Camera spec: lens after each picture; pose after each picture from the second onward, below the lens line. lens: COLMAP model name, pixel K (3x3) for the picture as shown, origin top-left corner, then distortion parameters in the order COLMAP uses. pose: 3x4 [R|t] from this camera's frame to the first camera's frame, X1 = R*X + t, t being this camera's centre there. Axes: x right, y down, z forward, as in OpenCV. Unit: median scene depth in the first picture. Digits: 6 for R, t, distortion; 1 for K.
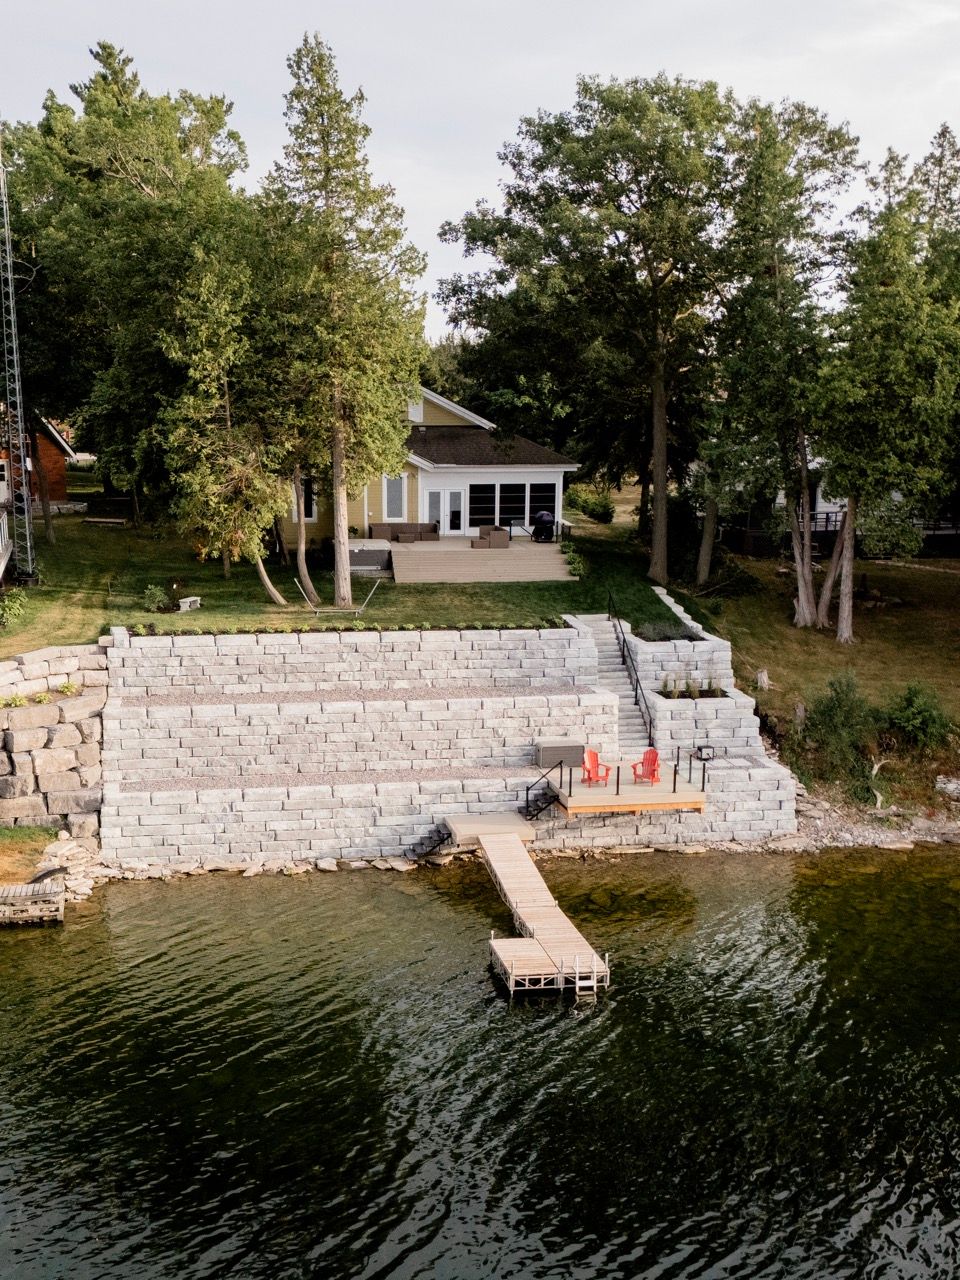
lens RADIAL K [[1563.2, 0, 434.6], [0, 1563.2, 783.9], [0, 0, 1]] dist [0.082835, 0.000000]
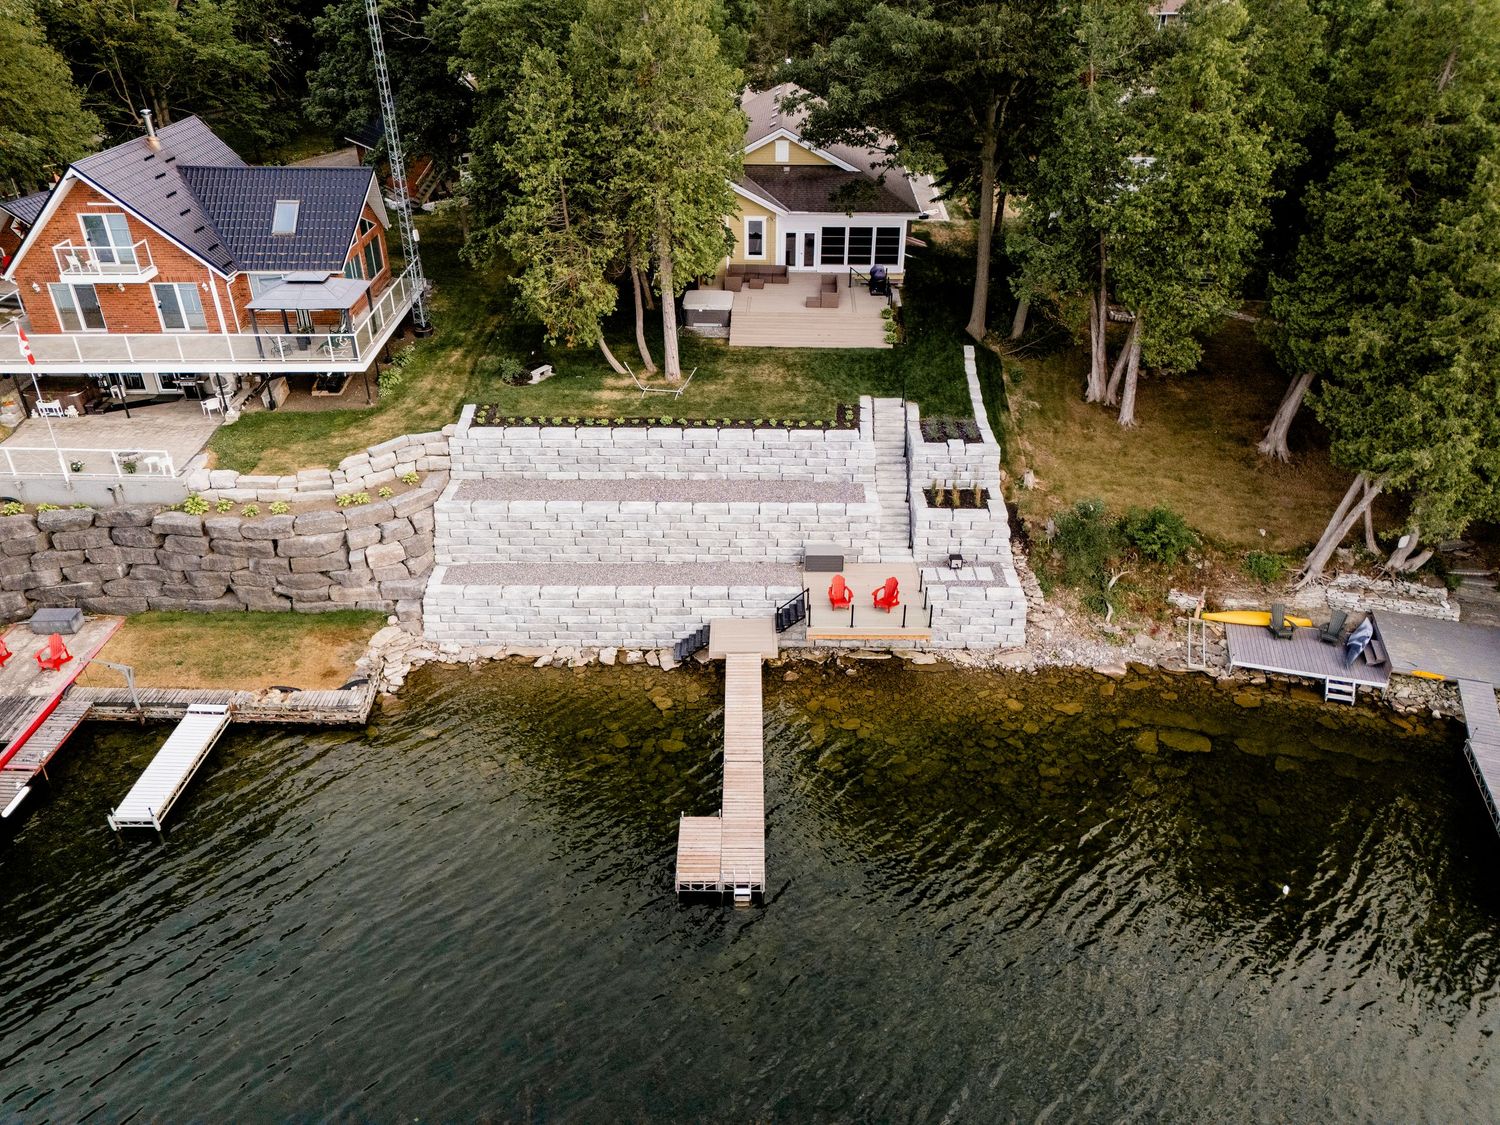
lens RADIAL K [[1105.8, 0, 753.2], [0, 1105.8, 559.6], [0, 0, 1]] dist [0.045106, -0.028683]
pose [[0.985008, 0.087420, -0.148718, 0.145775], [-0.042281, 0.958135, 0.283177, -0.238918], [0.167247, -0.272644, 0.947467, 0.215764]]
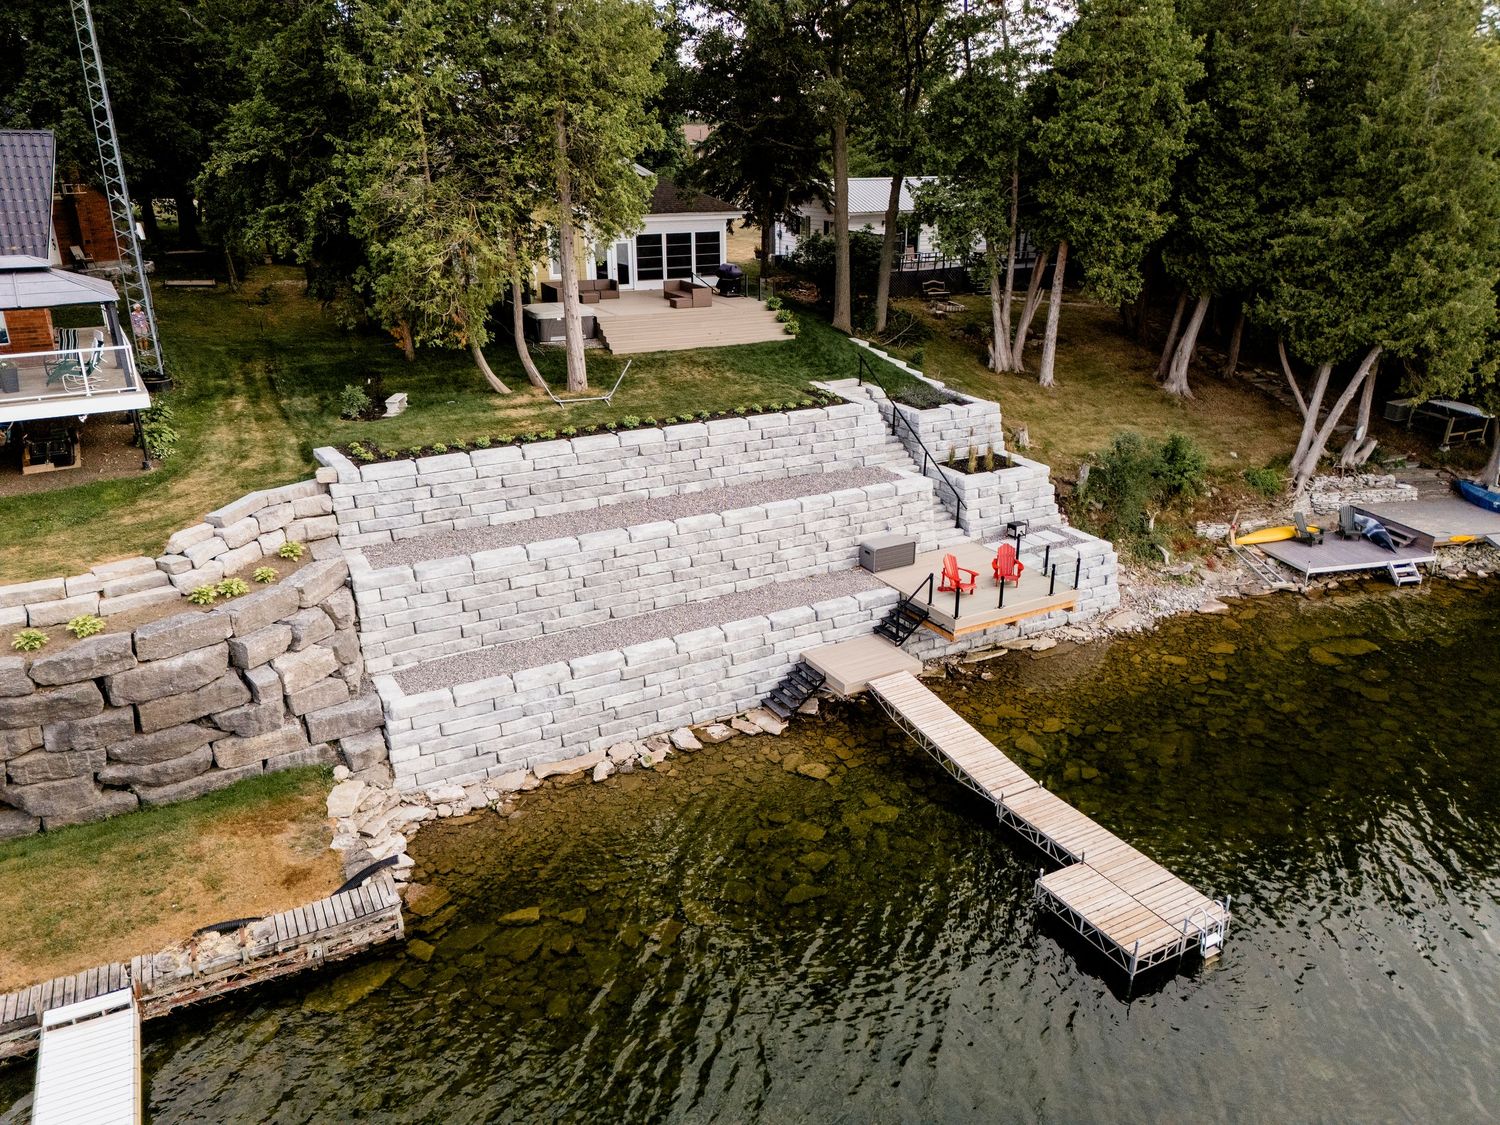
lens RADIAL K [[1105.8, 0, 762.4], [0, 1105.8, 556.2], [0, 0, 1]] dist [0.045106, -0.028683]
pose [[0.941122, -0.120890, 0.315715, -0.181588], [0.083780, 0.988147, 0.128630, -0.101620], [-0.327523, -0.094605, 0.940095, 0.417409]]
